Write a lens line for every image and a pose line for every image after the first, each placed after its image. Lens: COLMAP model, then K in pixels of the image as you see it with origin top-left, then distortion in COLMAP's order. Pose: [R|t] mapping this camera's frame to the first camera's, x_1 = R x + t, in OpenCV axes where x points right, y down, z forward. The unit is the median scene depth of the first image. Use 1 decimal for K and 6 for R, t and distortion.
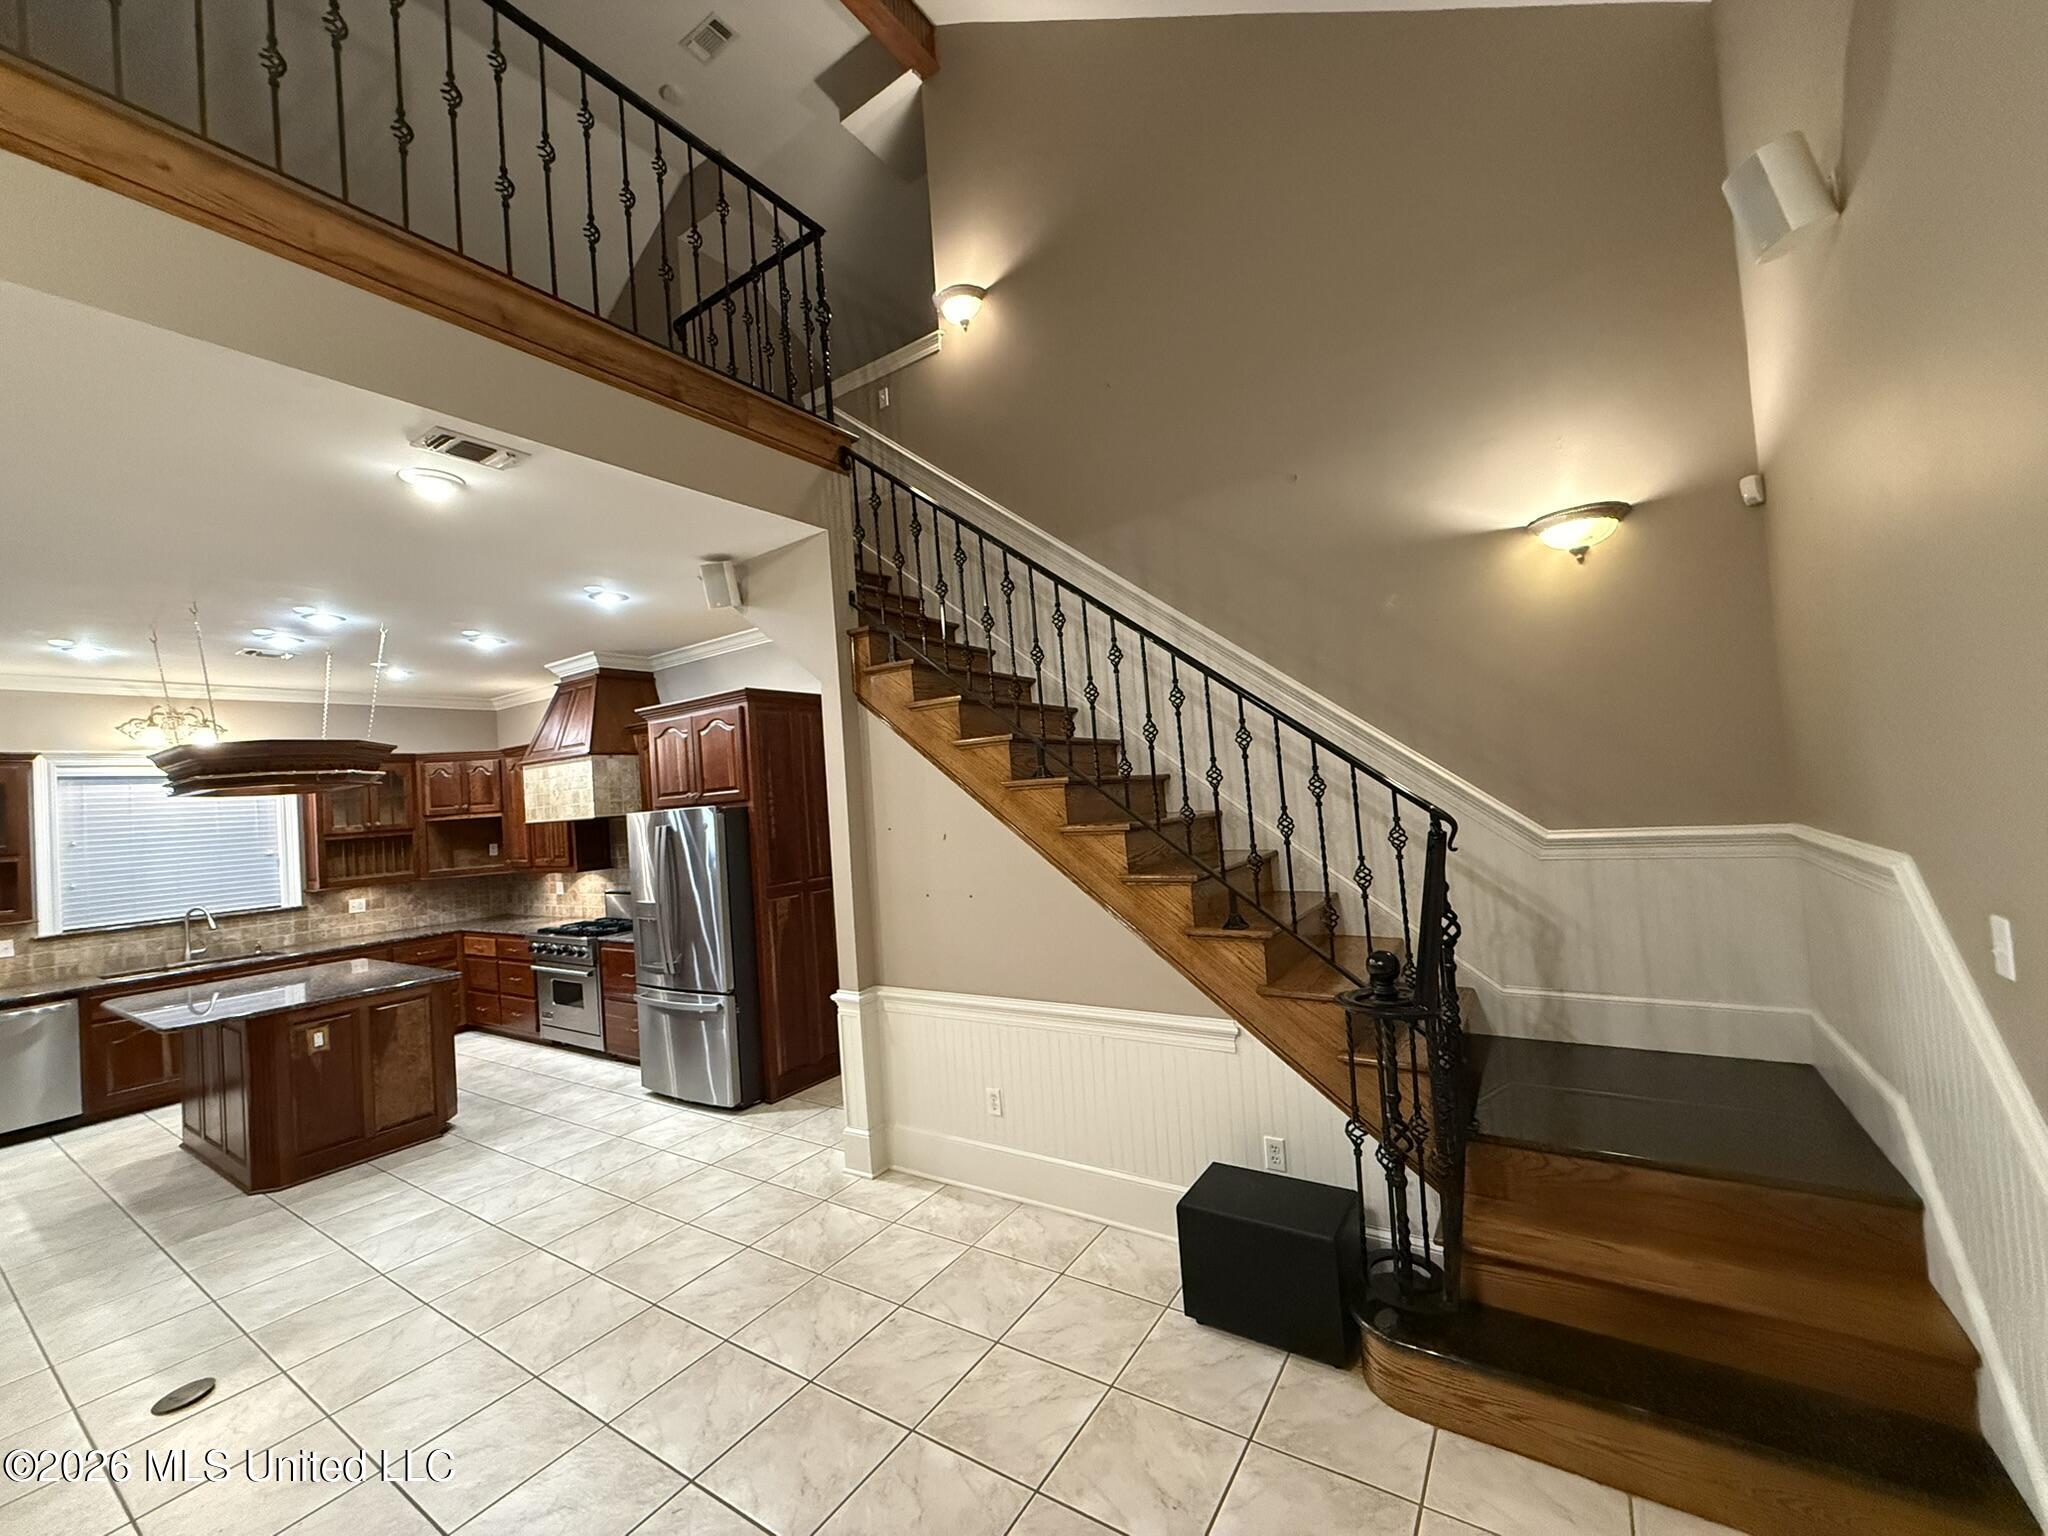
lens RADIAL K [[815.0, 0, 1018.5], [0, 815.0, 769.7], [0, 0, 1]] dist [0.000964, -0.000752]
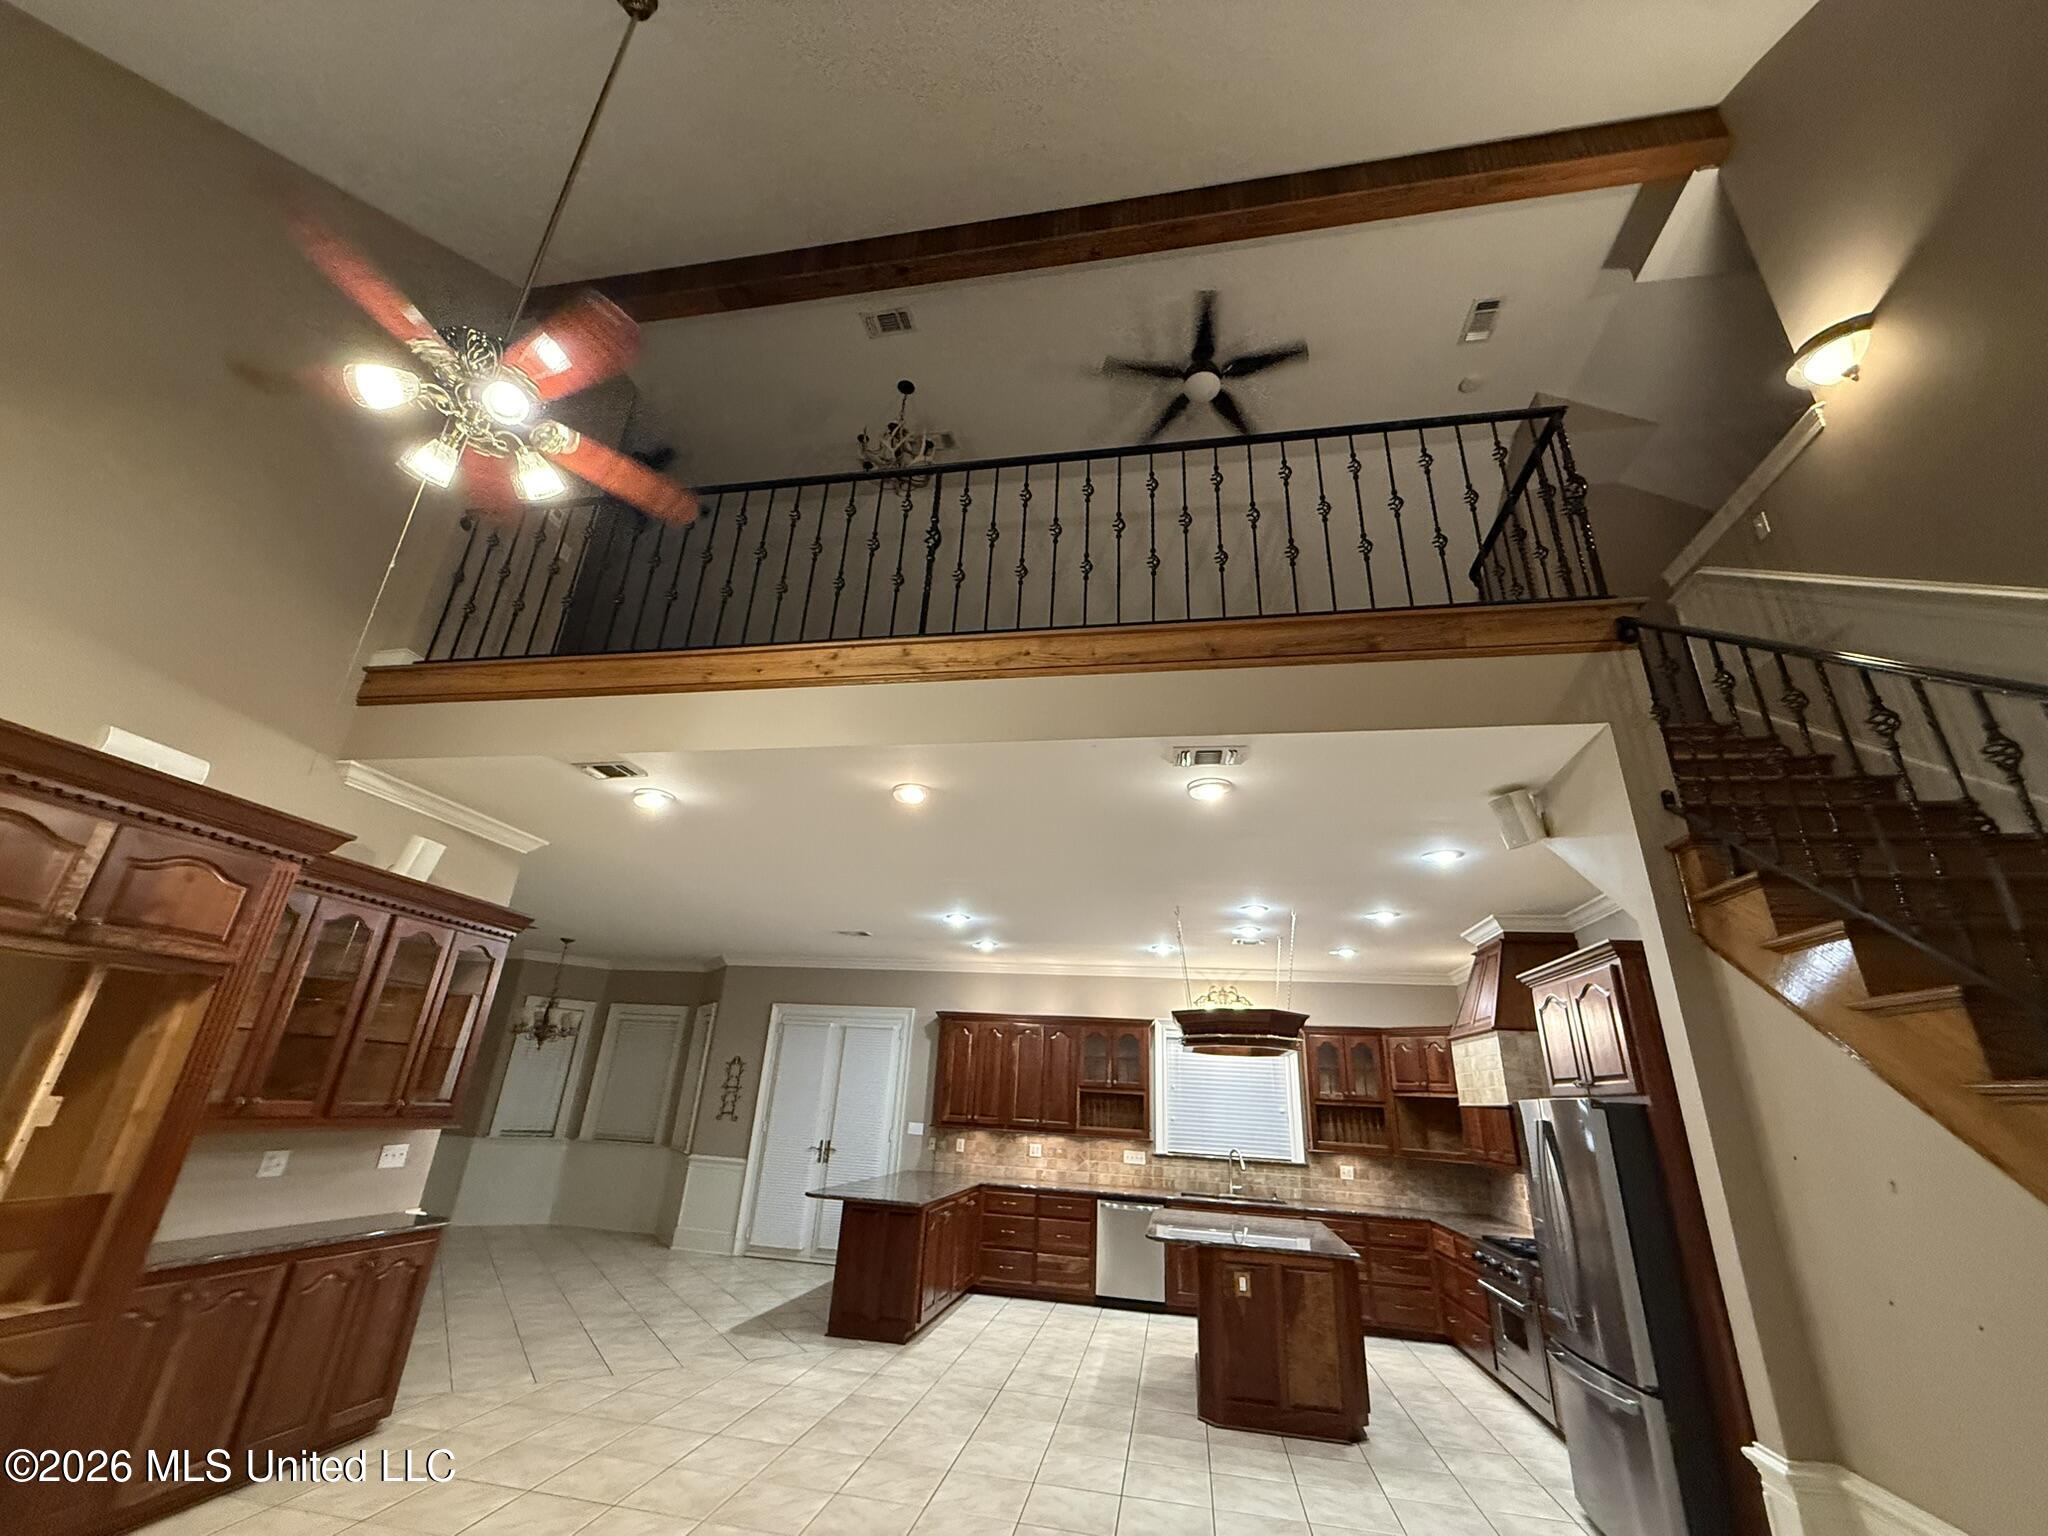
lens RADIAL K [[815.0, 0, 1018.4], [0, 815.0, 768.7], [0, 0, 1]] dist [0.000964, -0.000752]
pose [[0.389437, -0.260260, -0.883518, 0.170359], [-0.052619, 0.951394, -0.303448, 0.009455], [0.919549, 0.164664, 0.356813, 0.165108]]
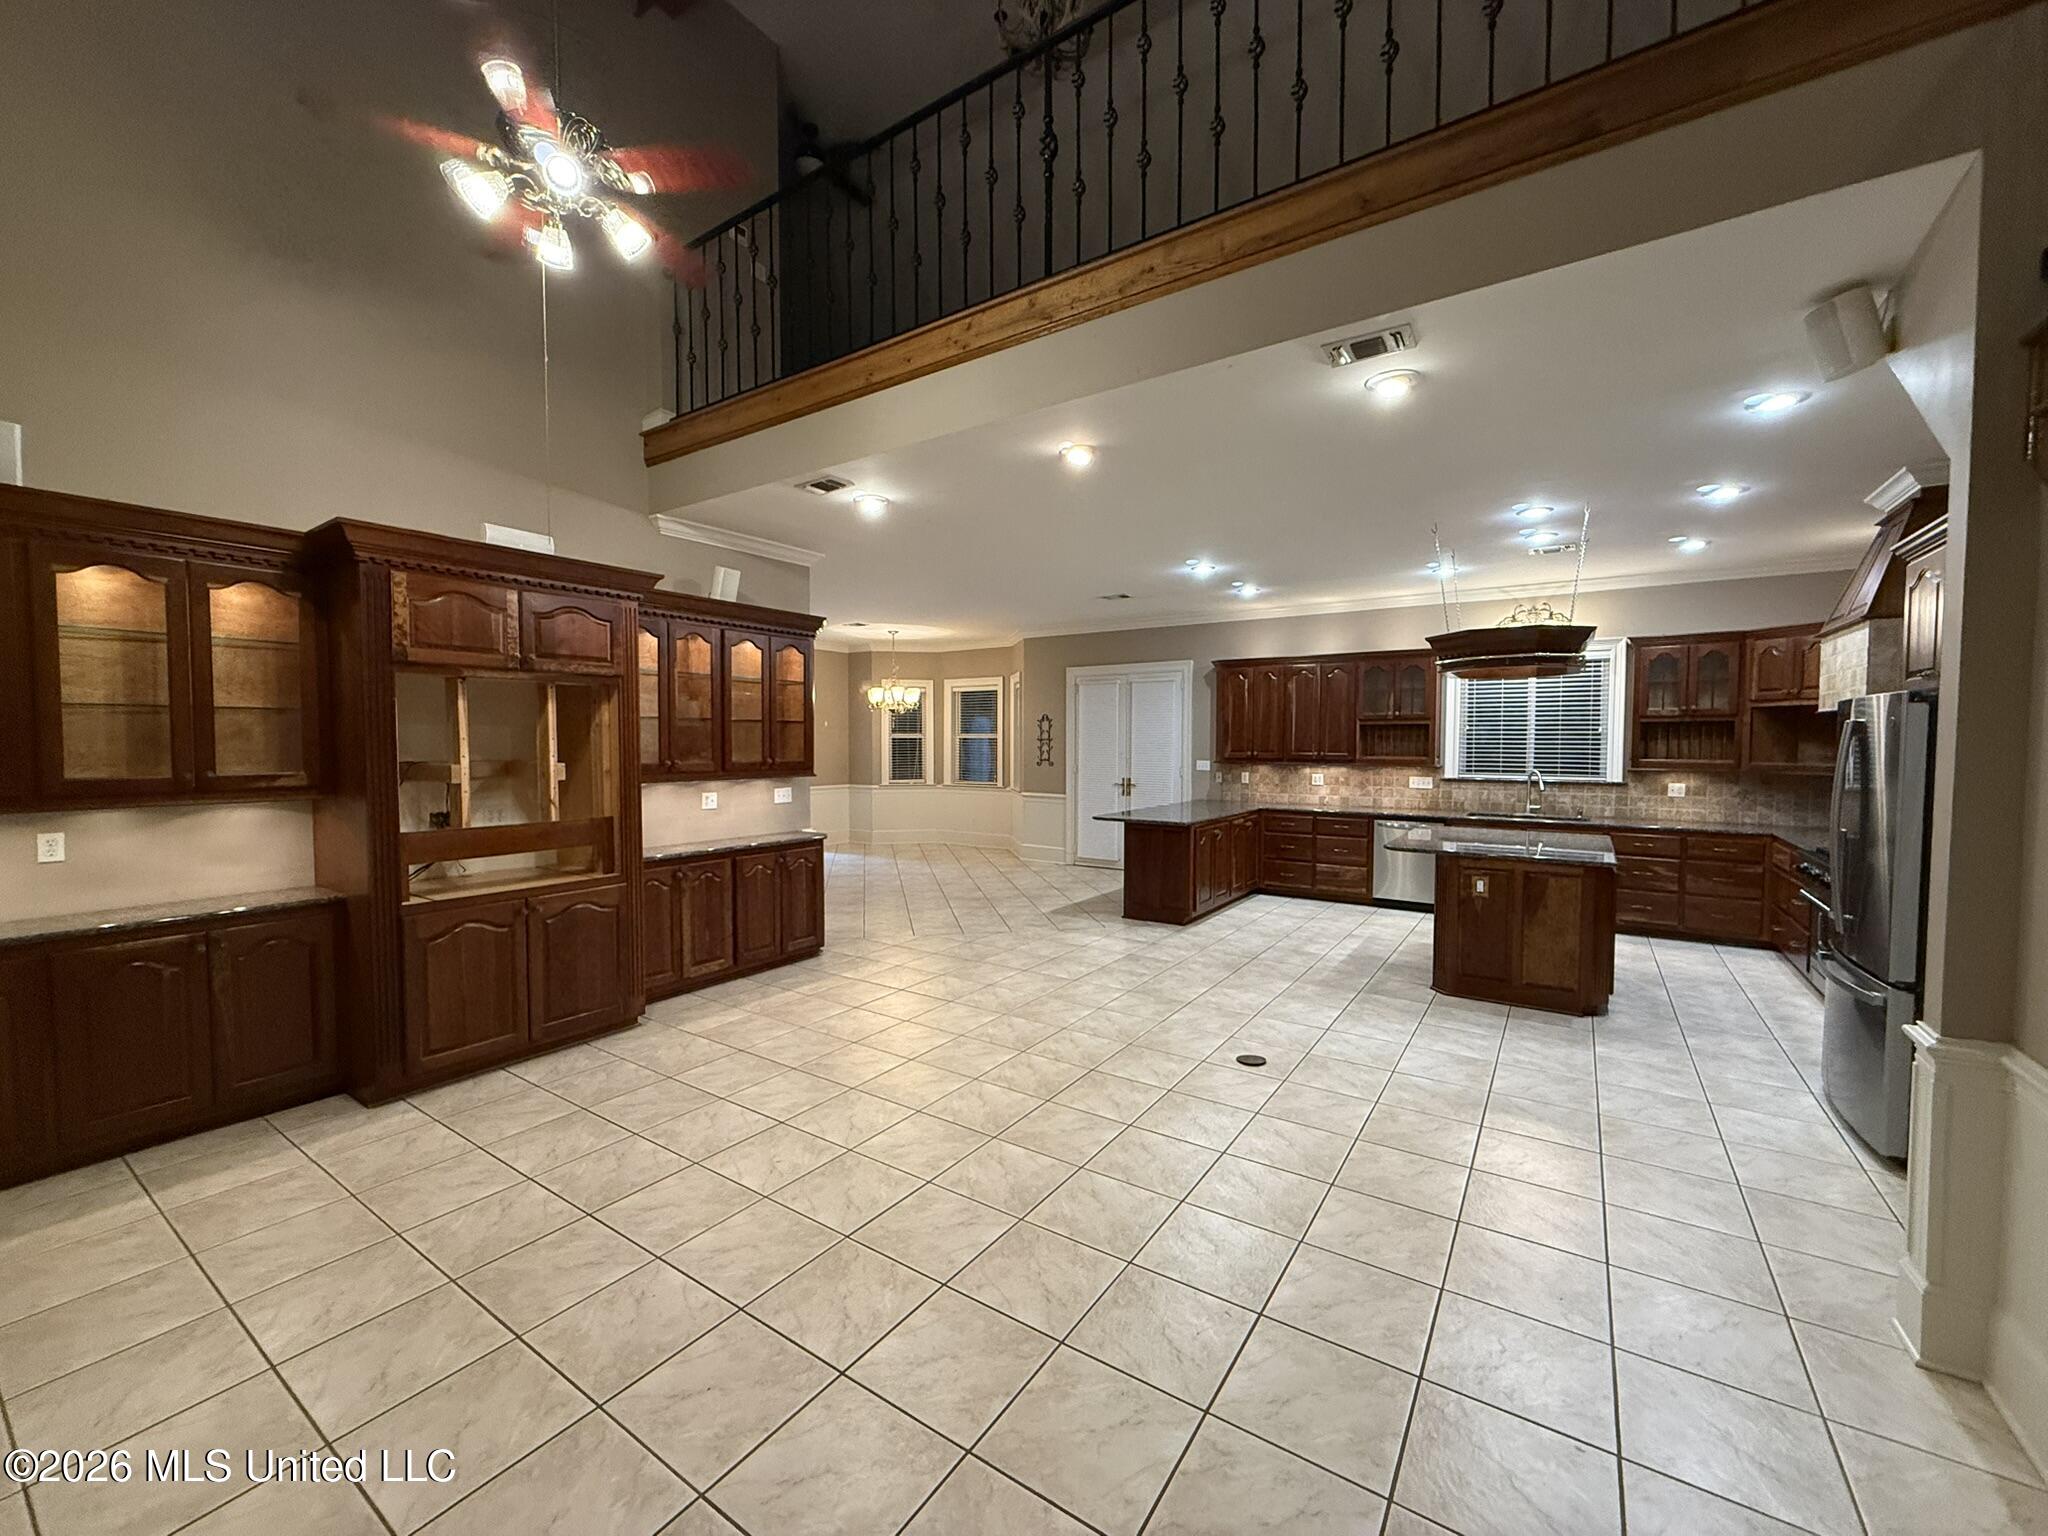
lens RADIAL K [[815.0, 0, 1021.6], [0, 815.0, 770.8], [0, 0, 1]] dist [0.000964, -0.000752]
pose [[-0.008571, 0.109843, -0.993912, 0.248415], [0.031874, 0.993473, 0.109519, 0.013912], [0.999455, -0.030741, -0.012016, 0.304077]]
